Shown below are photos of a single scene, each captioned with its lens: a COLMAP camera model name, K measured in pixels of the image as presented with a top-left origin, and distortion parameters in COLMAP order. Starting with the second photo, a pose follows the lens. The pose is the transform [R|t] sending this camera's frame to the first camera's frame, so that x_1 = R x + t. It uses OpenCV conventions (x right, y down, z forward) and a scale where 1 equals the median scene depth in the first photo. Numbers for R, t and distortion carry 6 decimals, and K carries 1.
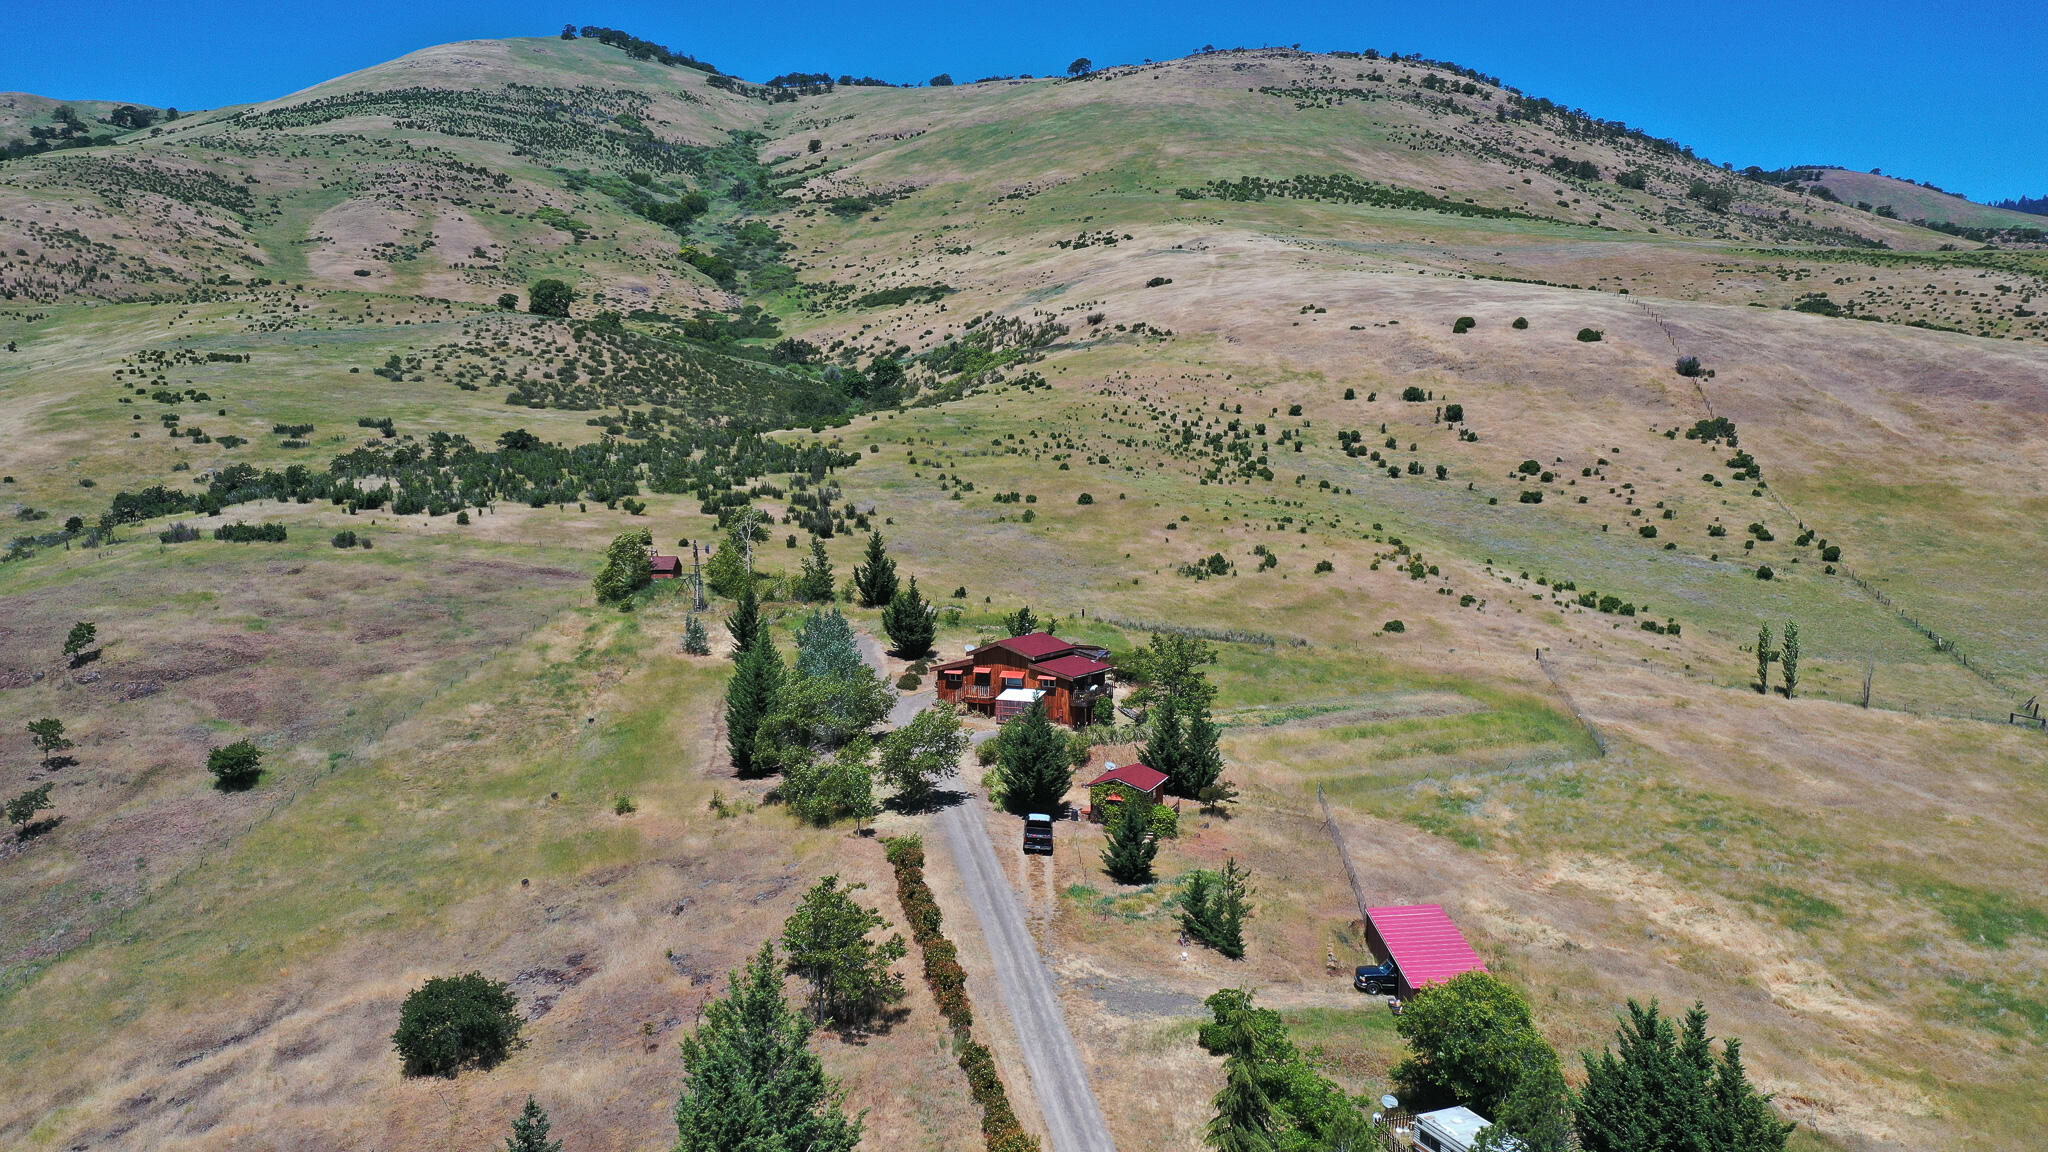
lens RADIAL K [[1615.4, 0, 1027.8], [0, 1615.4, 572.4], [0, 0, 1]] dist [0.015986, 0.003525]
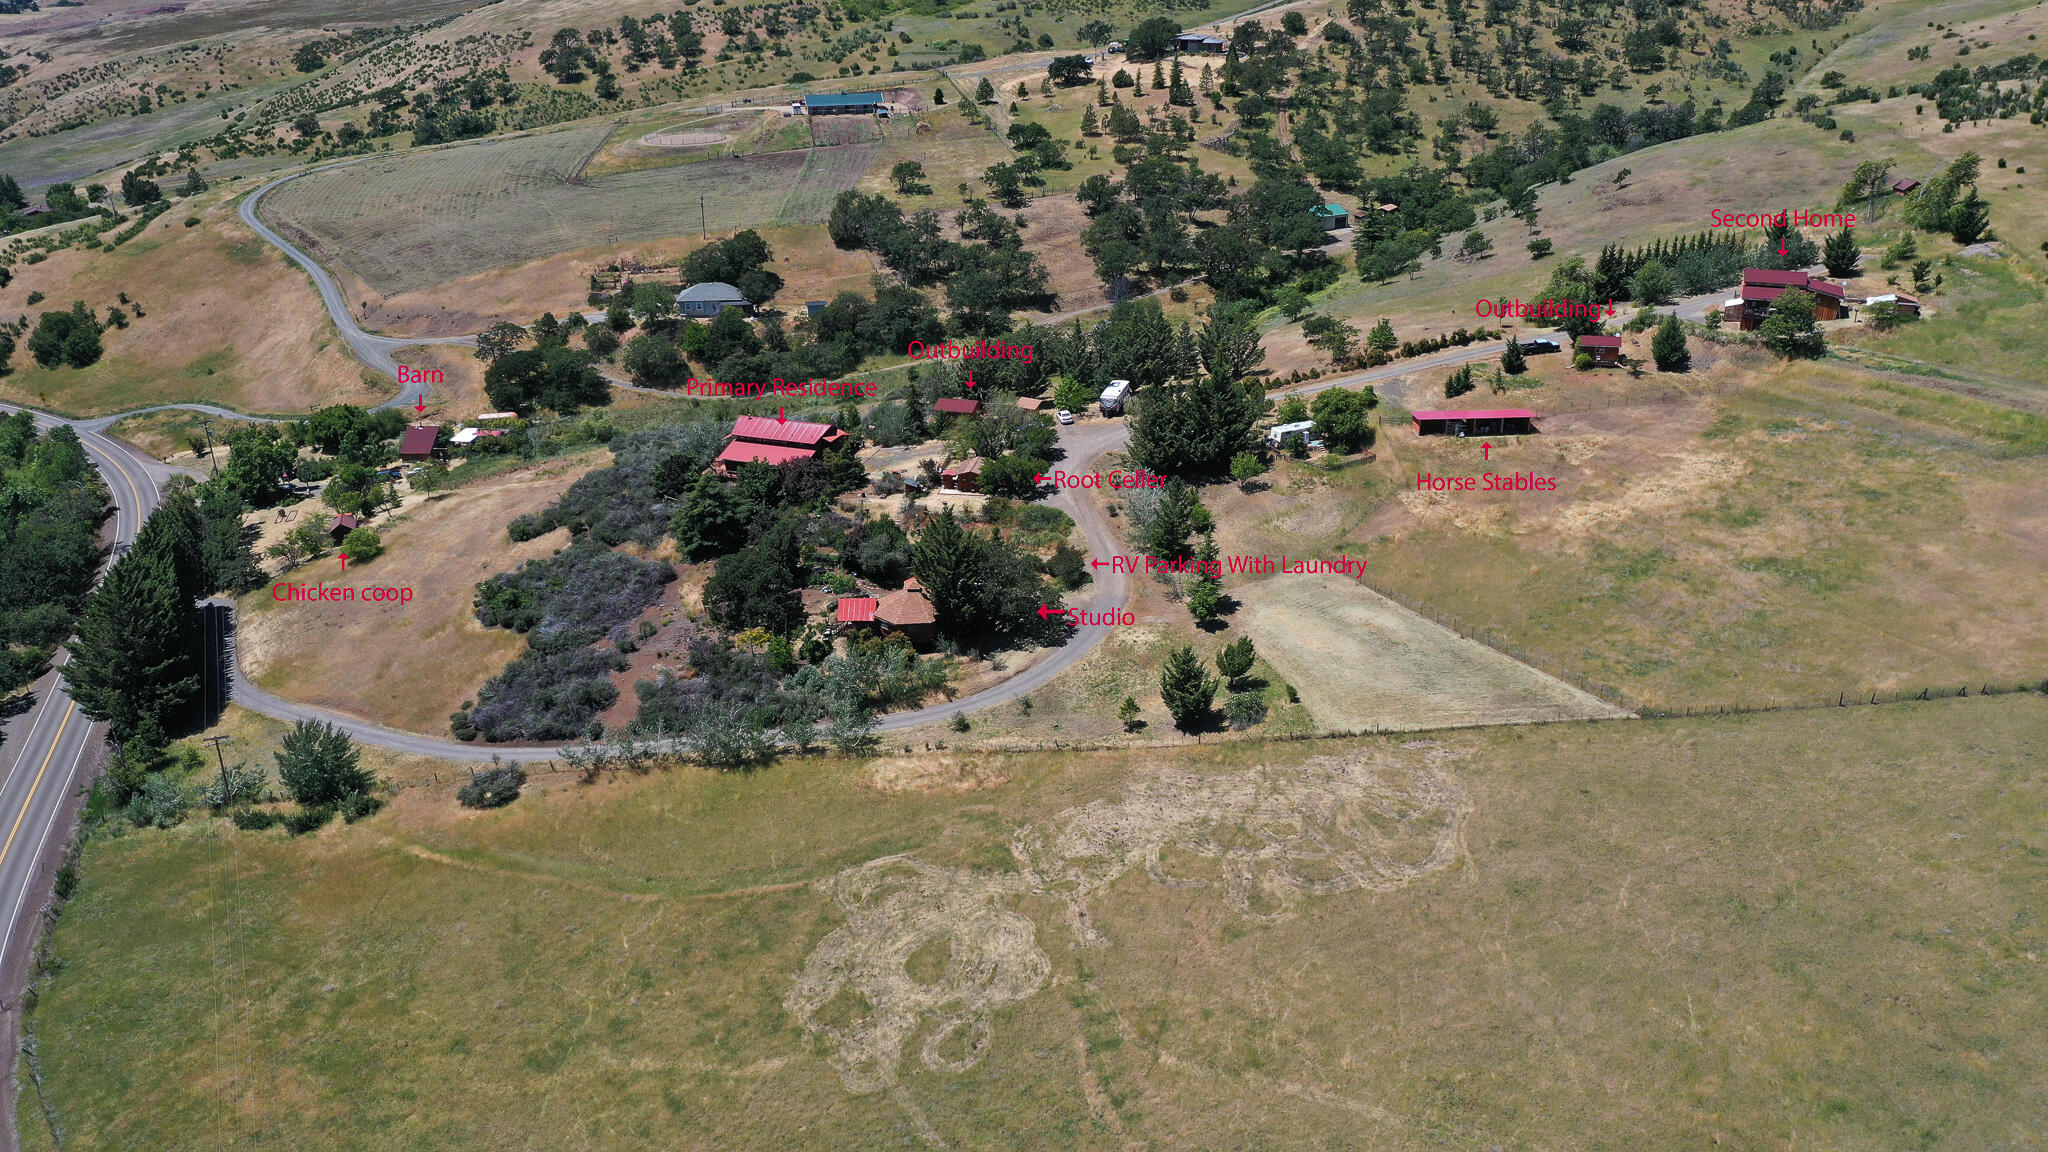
lens RADIAL K [[1615.4, 0, 1025.2], [0, 1615.4, 579.5], [0, 0, 1]] dist [0.015986, 0.003525]
pose [[0.065134, 0.389287, -0.918811, 1.012498], [-0.044162, 0.920988, 0.387079, -0.175707], [0.996899, 0.015365, 0.077179, 0.079188]]
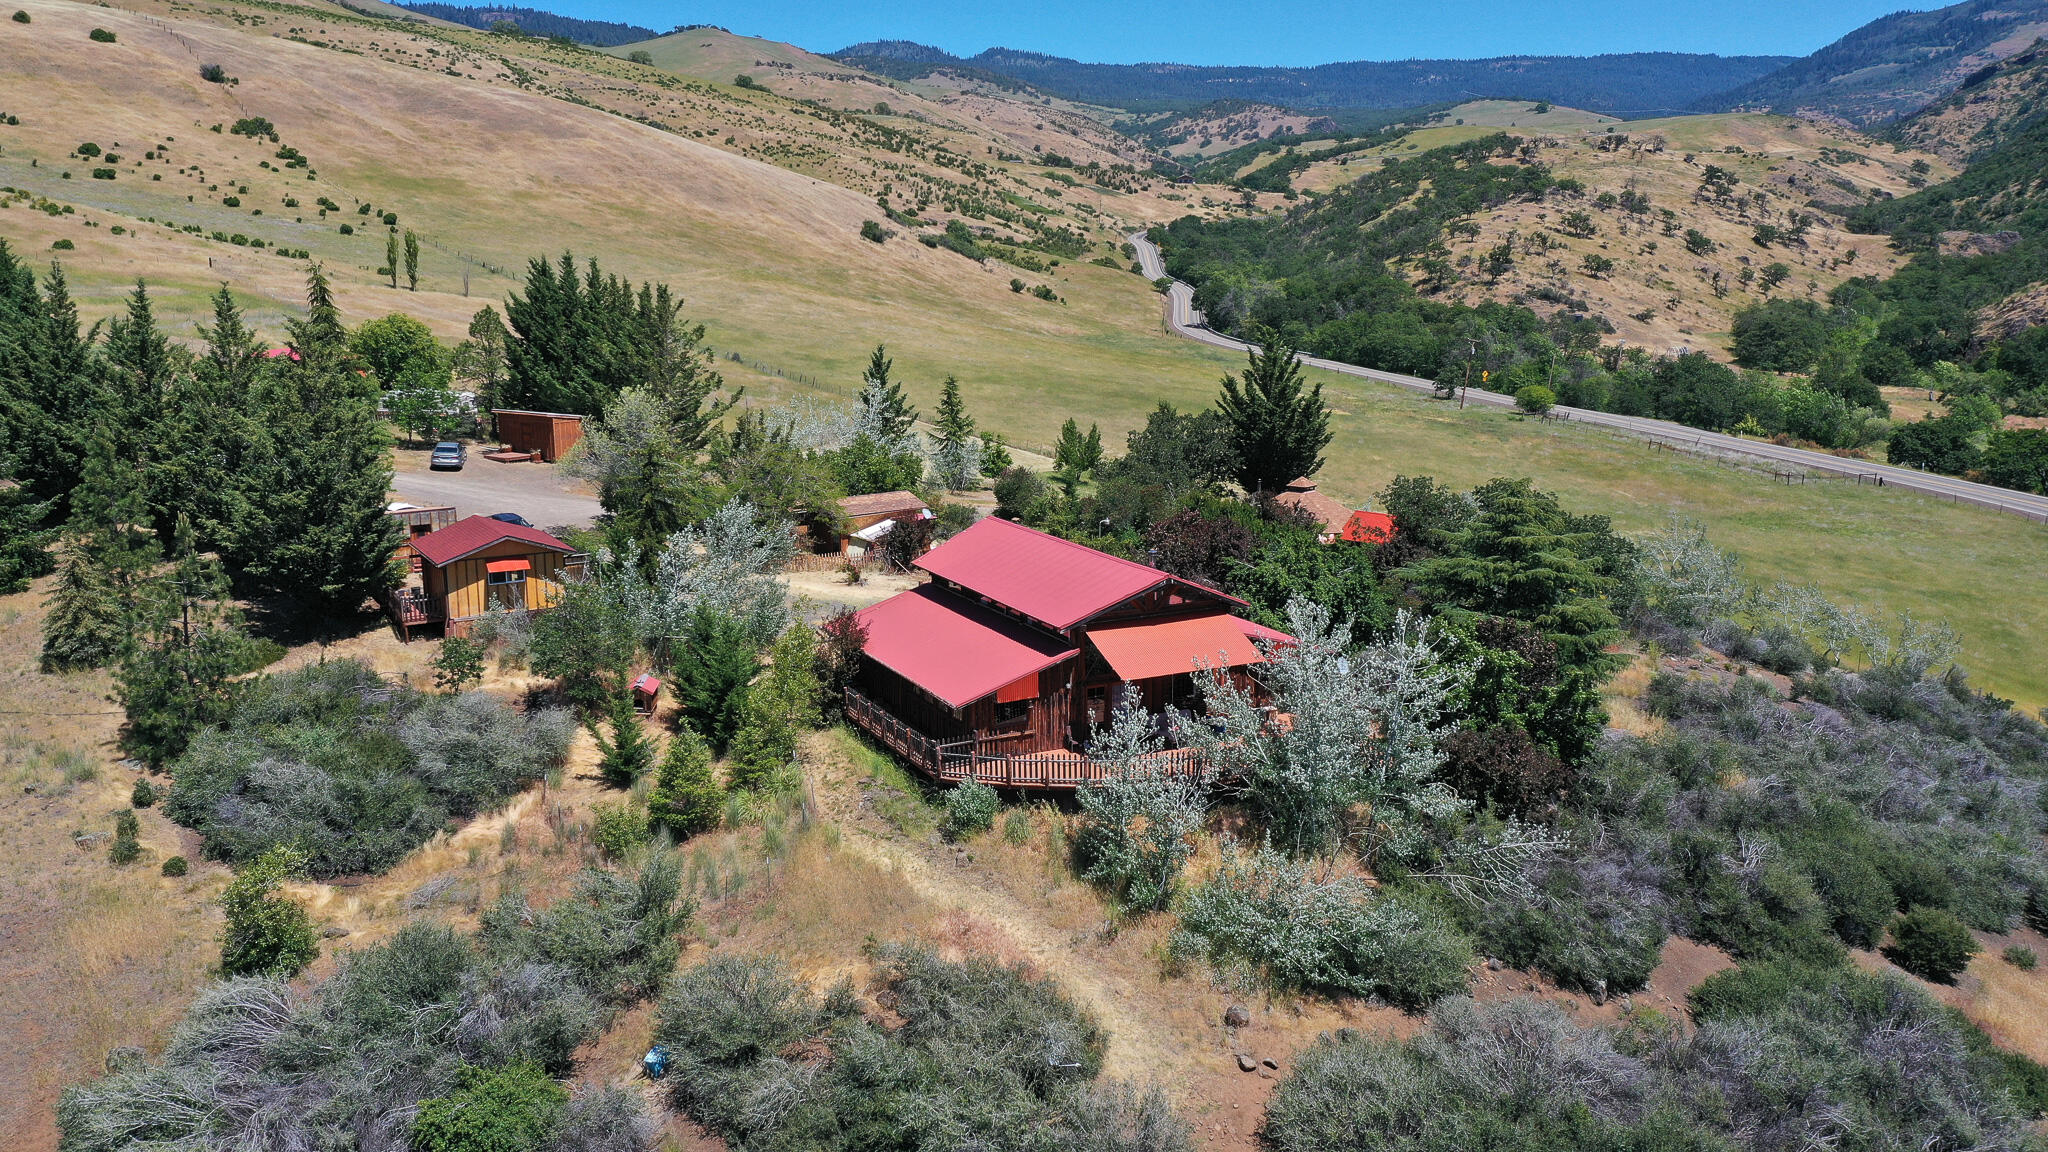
lens RADIAL K [[1615.4, 0, 1019.4], [0, 1615.4, 574.8], [0, 0, 1]] dist [0.015986, 0.003525]
pose [[0.622374, -0.151648, 0.767889, -0.201945], [0.054768, 0.987085, 0.150547, 0.100479], [-0.780801, -0.051641, 0.622642, -0.160322]]
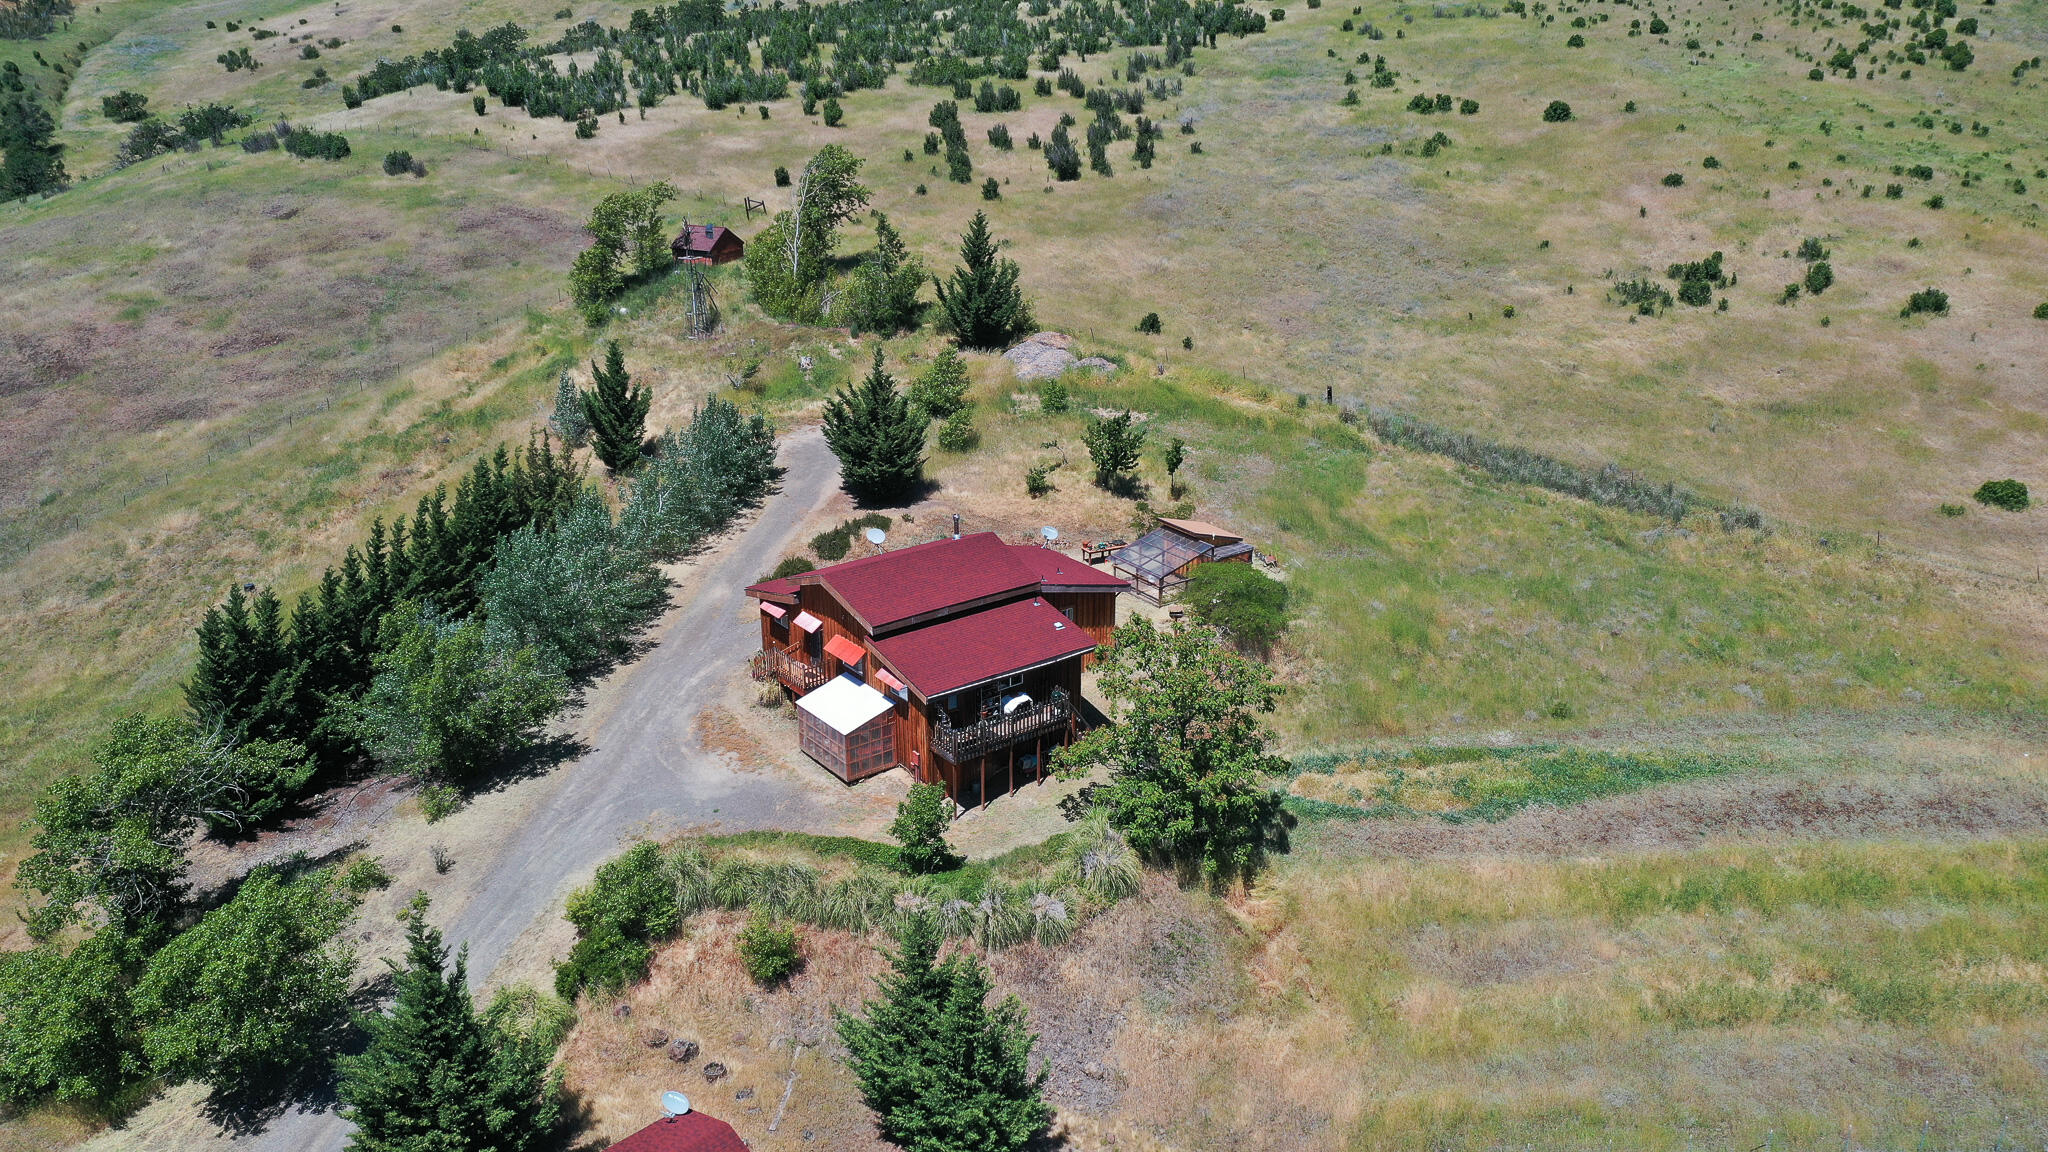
lens RADIAL K [[1615.4, 0, 1025.3], [0, 1615.4, 572.0], [0, 0, 1]] dist [0.015986, 0.003525]
pose [[0.900072, 0.149917, -0.409141, 0.138247], [-0.024897, 0.955111, 0.295199, -0.059145], [0.435030, -0.255514, 0.863401, 0.396066]]
